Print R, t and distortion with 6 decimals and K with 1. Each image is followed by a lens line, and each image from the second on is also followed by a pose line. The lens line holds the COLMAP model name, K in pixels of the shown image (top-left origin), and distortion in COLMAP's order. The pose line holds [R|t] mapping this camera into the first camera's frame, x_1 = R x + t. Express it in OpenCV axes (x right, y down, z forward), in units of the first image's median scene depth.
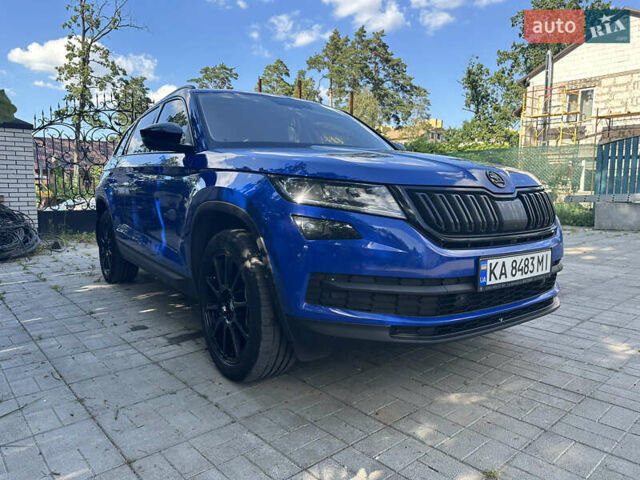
lens RADIAL K [[450.5, 0, 320.0], [0, 450.5, 240.0], [0, 0, 1]] dist [-0.001212, -0.000442]
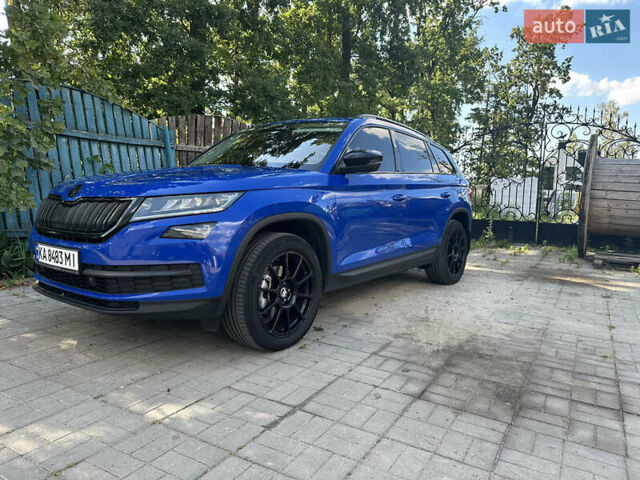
lens RADIAL K [[450.5, 0, 320.0], [0, 450.5, 240.0], [0, 0, 1]] dist [-0.001212, -0.000442]
pose [[0.305340, 0.099987, -0.946979, 1.894221], [-0.129202, 0.989626, 0.062830, -0.169530], [0.943437, 0.103167, 0.315091, 1.278333]]
